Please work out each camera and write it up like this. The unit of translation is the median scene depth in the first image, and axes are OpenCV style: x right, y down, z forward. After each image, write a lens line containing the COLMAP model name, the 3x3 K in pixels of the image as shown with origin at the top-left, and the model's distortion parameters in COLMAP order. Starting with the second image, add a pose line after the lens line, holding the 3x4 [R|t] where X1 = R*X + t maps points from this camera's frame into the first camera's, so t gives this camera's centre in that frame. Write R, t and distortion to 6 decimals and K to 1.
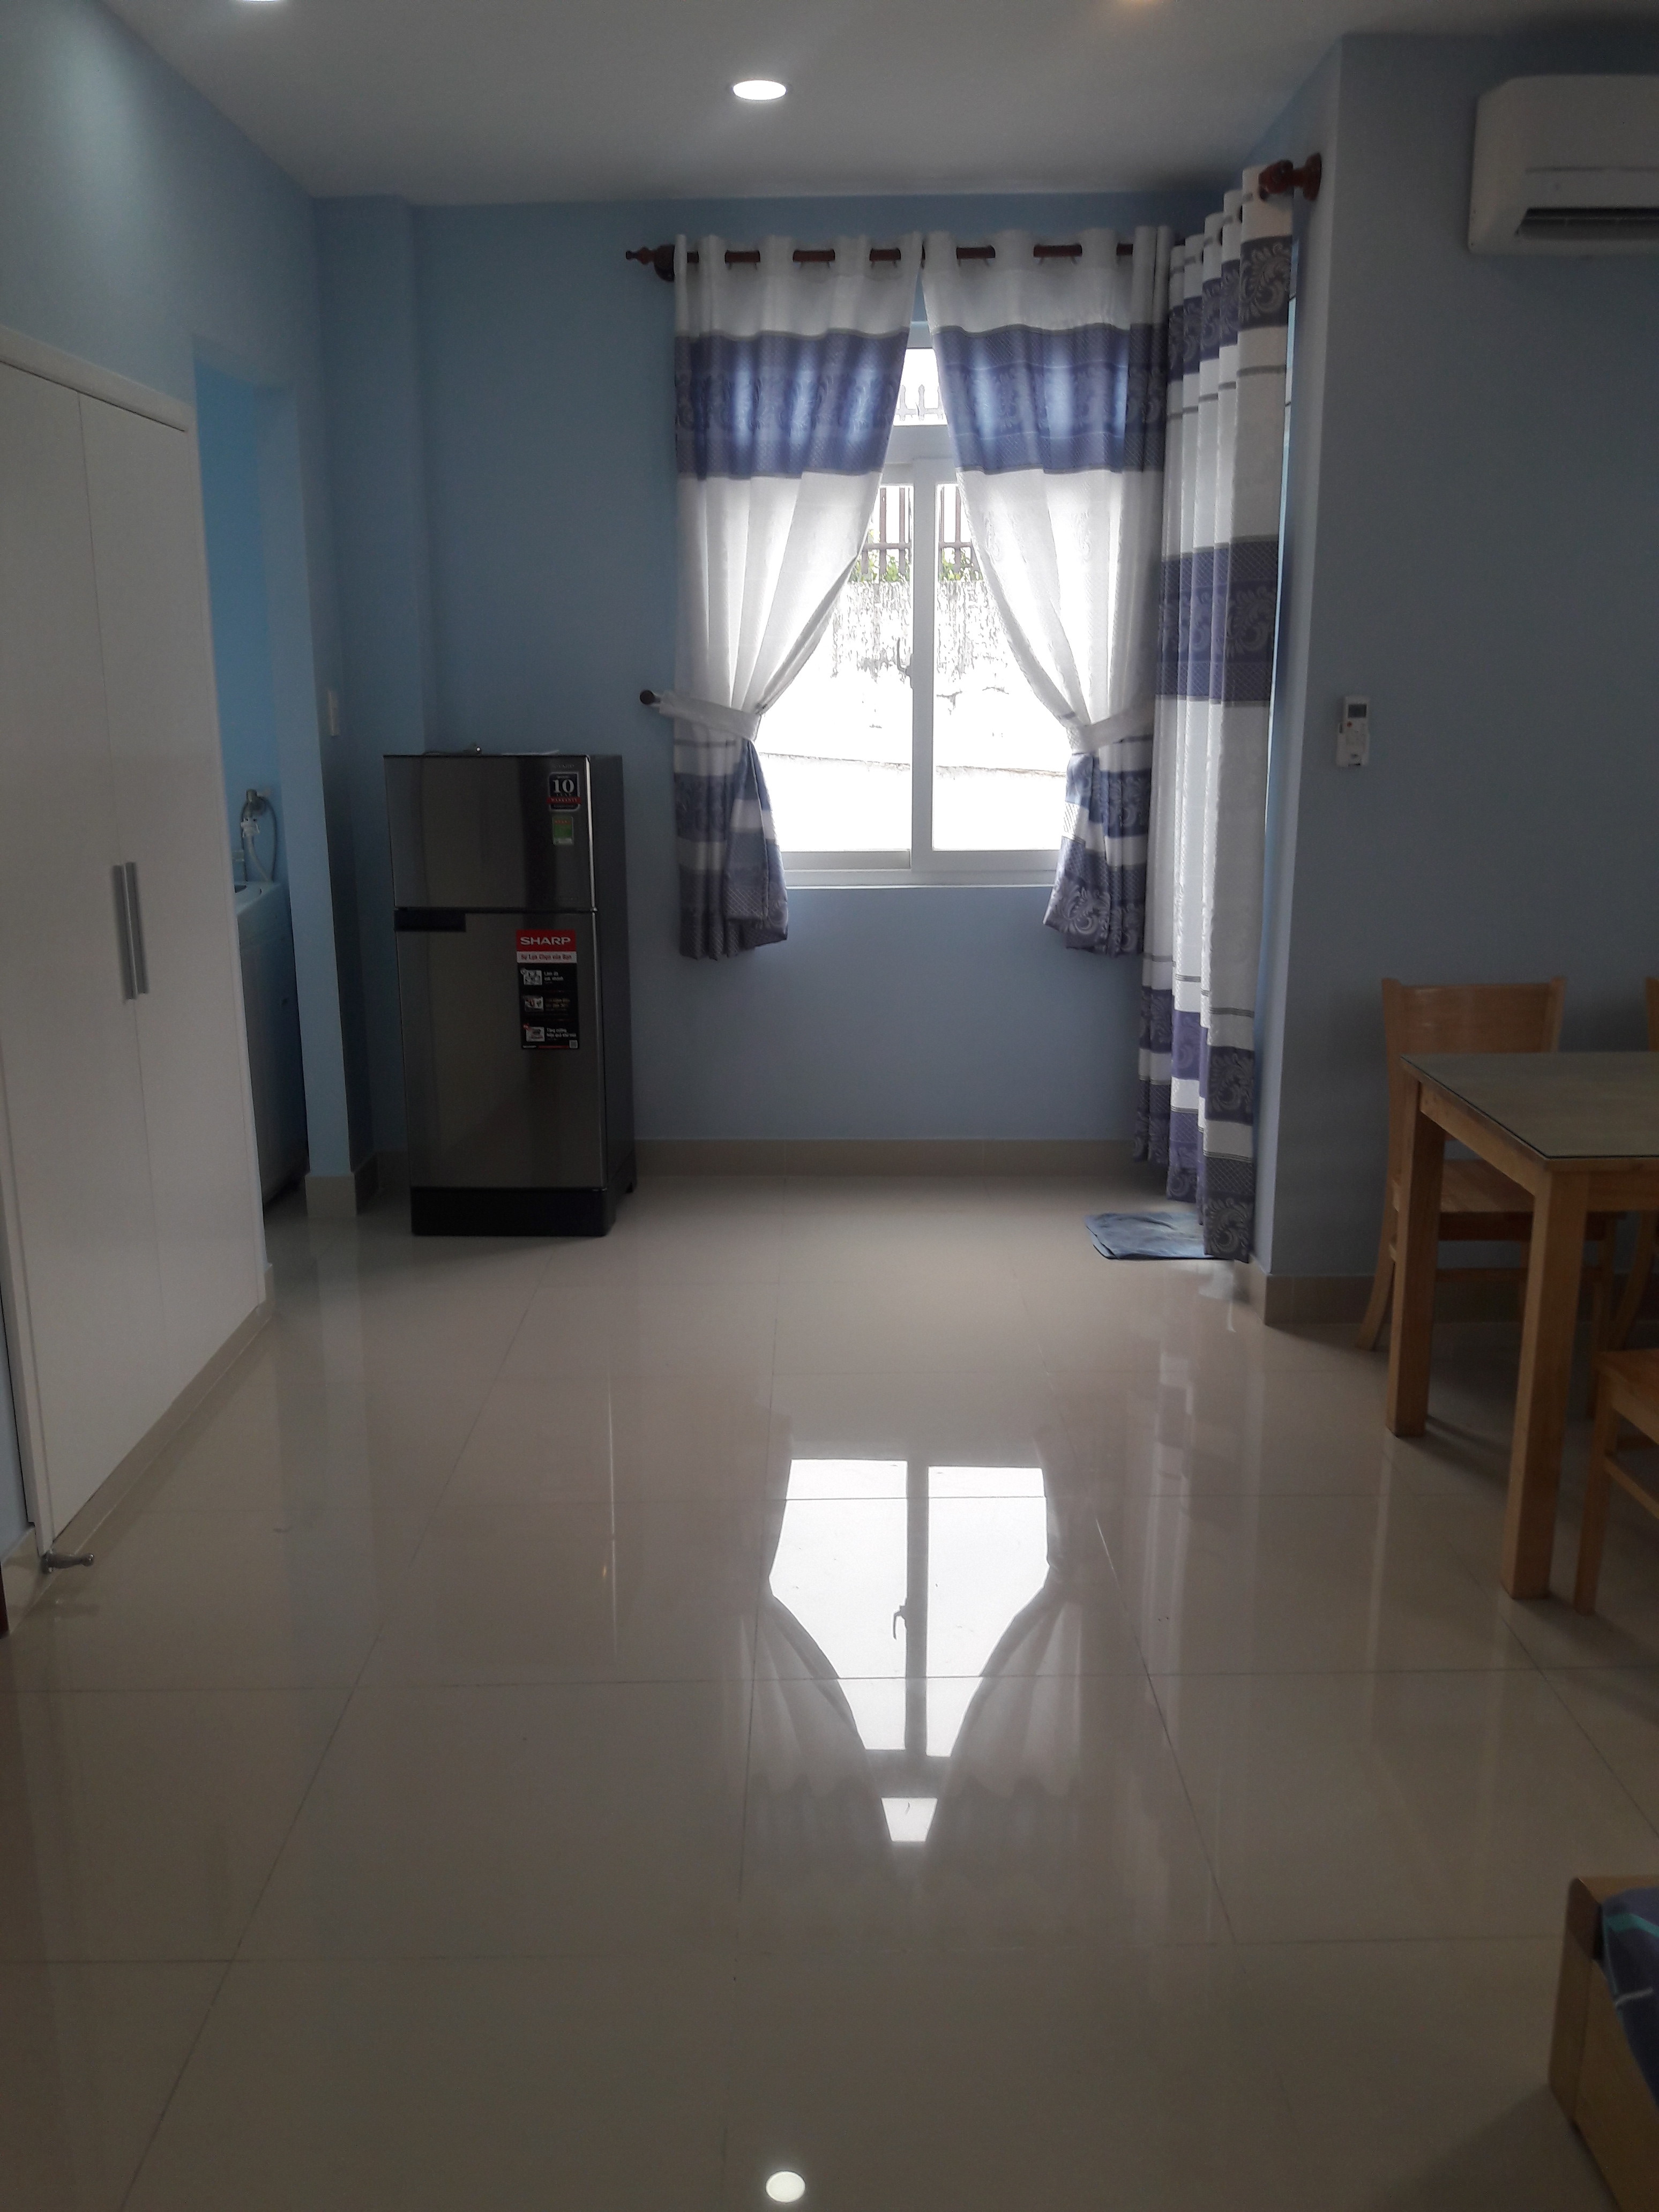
lens RADIAL K [[1806.2, 0, 839.1], [0, 1806.2, 1102.8], [0, 0, 1]] dist [0.112071, -0.275206]
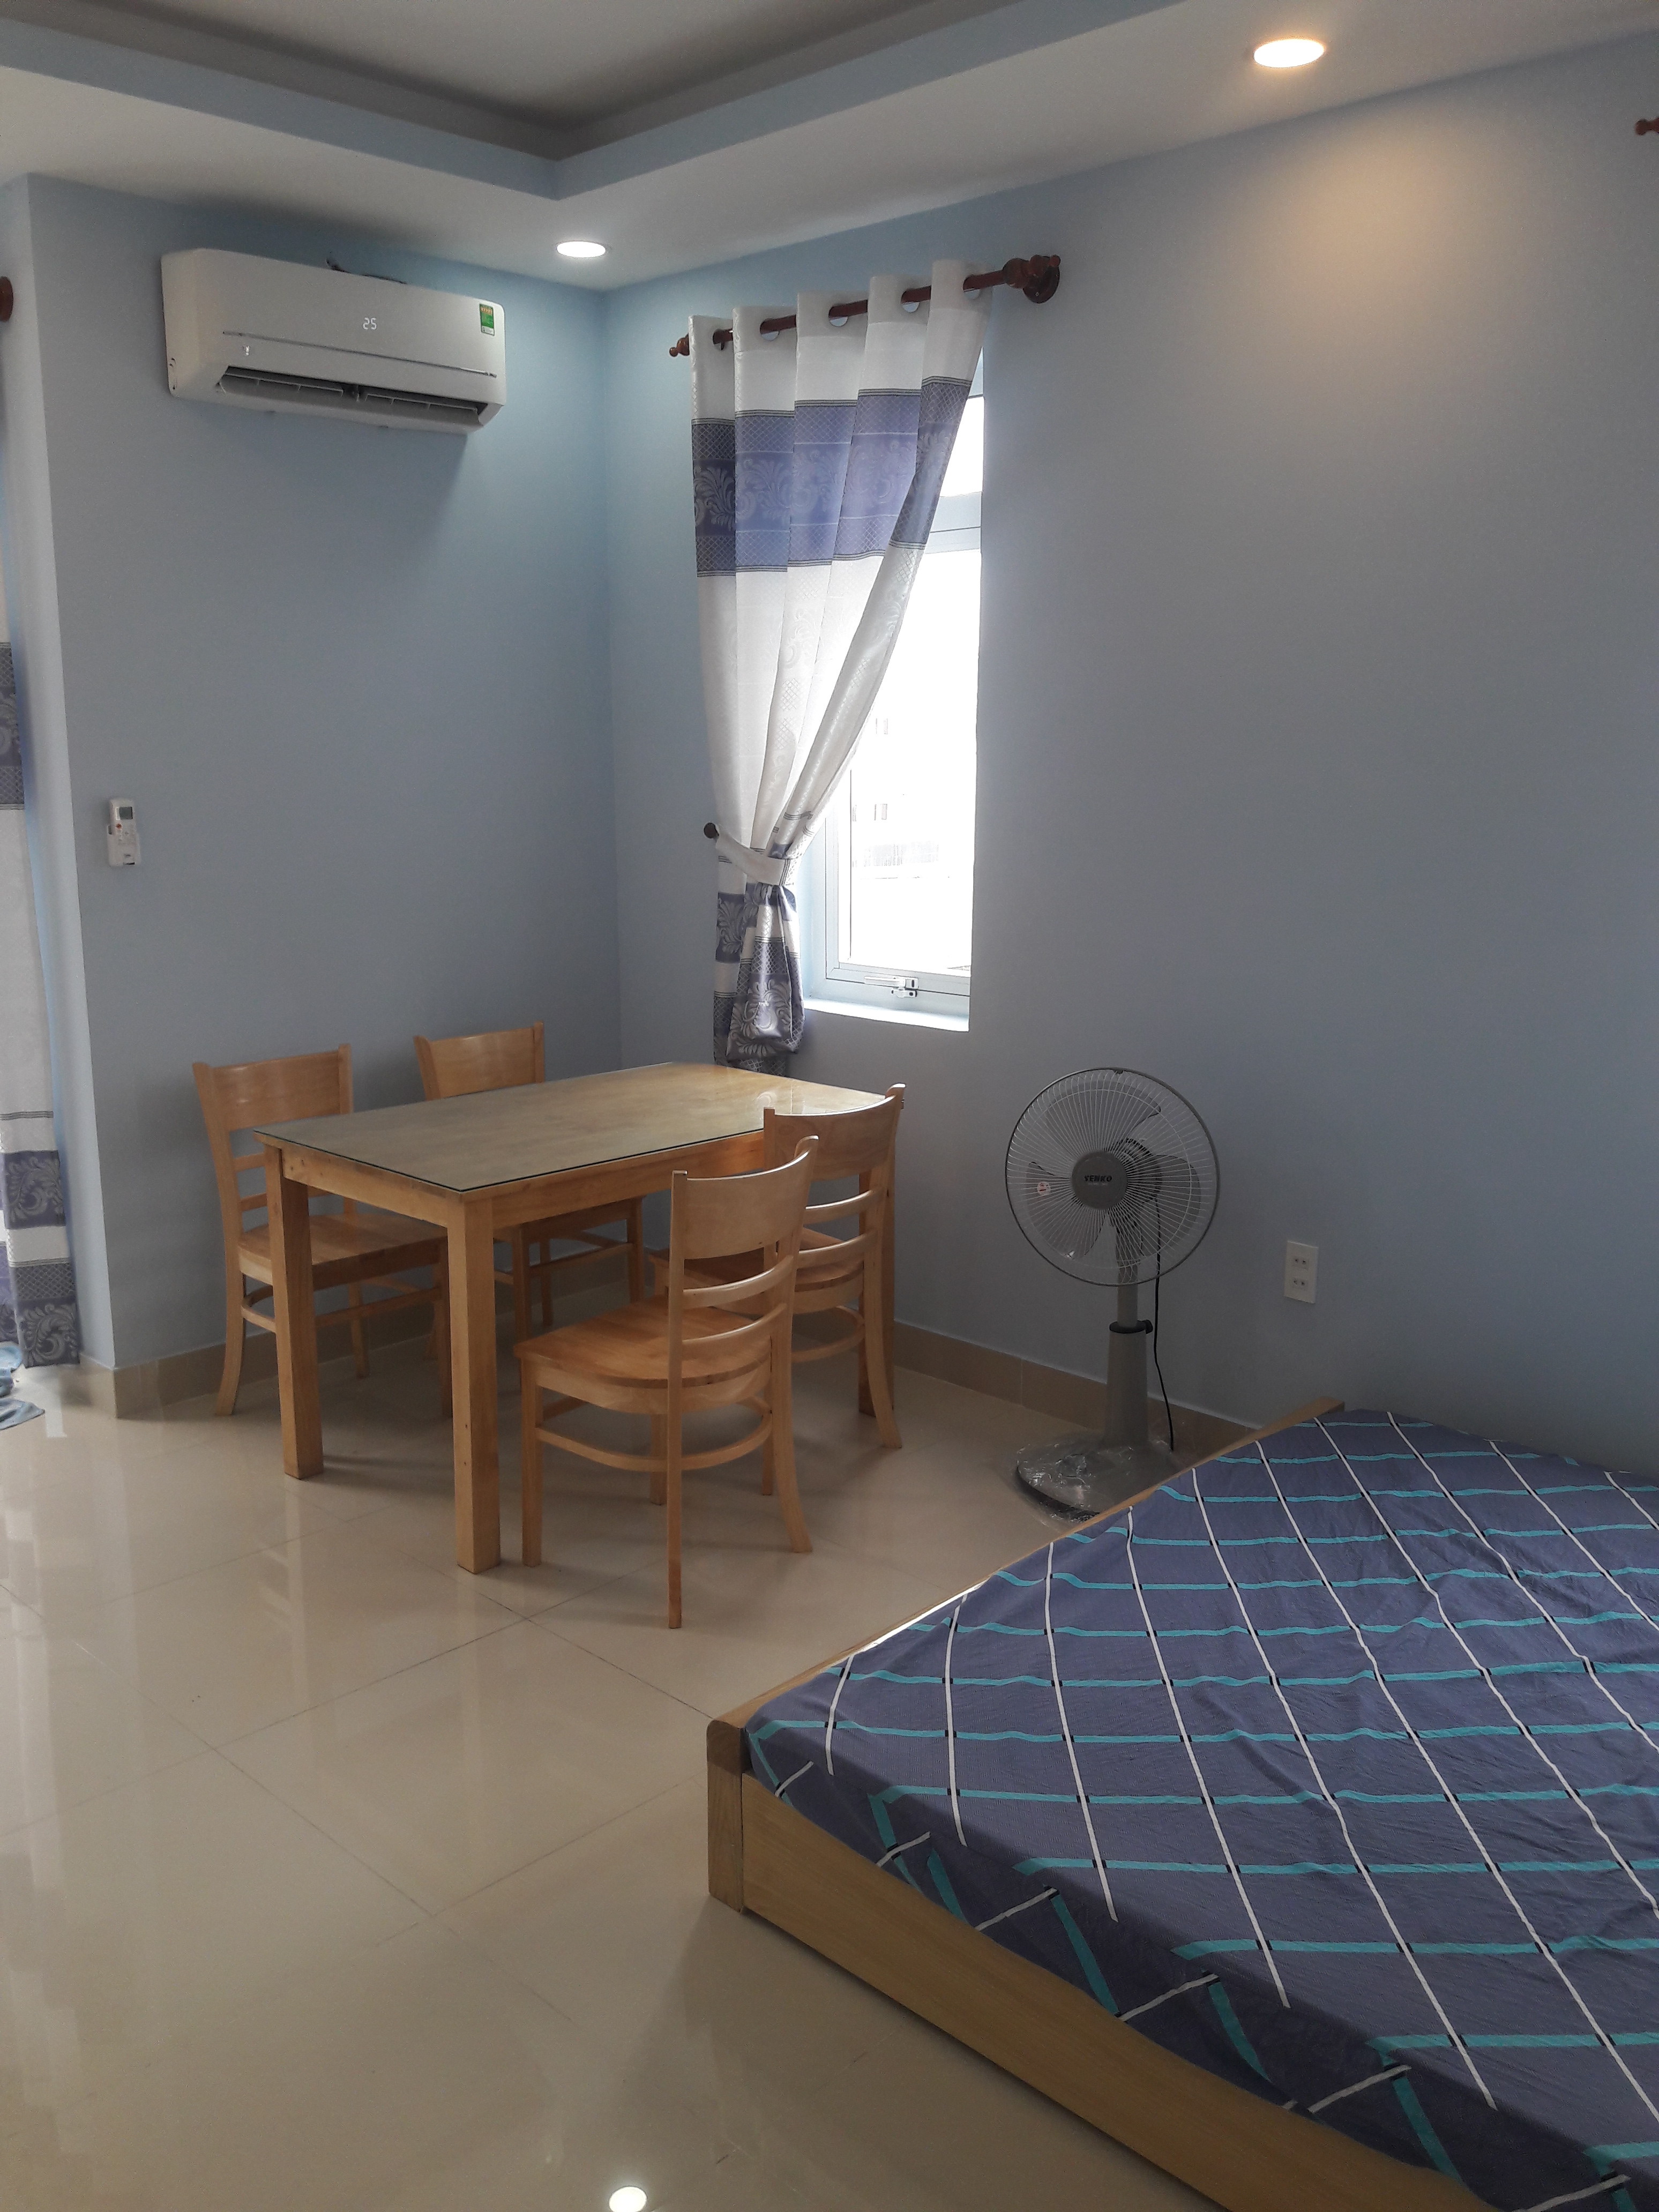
lens RADIAL K [[1806.2, 0, 839.1], [0, 1806.2, 1102.8], [0, 0, 1]] dist [0.112071, -0.275206]
pose [[0.704437, -0.126014, 0.698490, -0.181755], [0.156929, 0.987410, 0.019873, -0.008193], [-0.692201, 0.095614, 0.715343, -0.014256]]
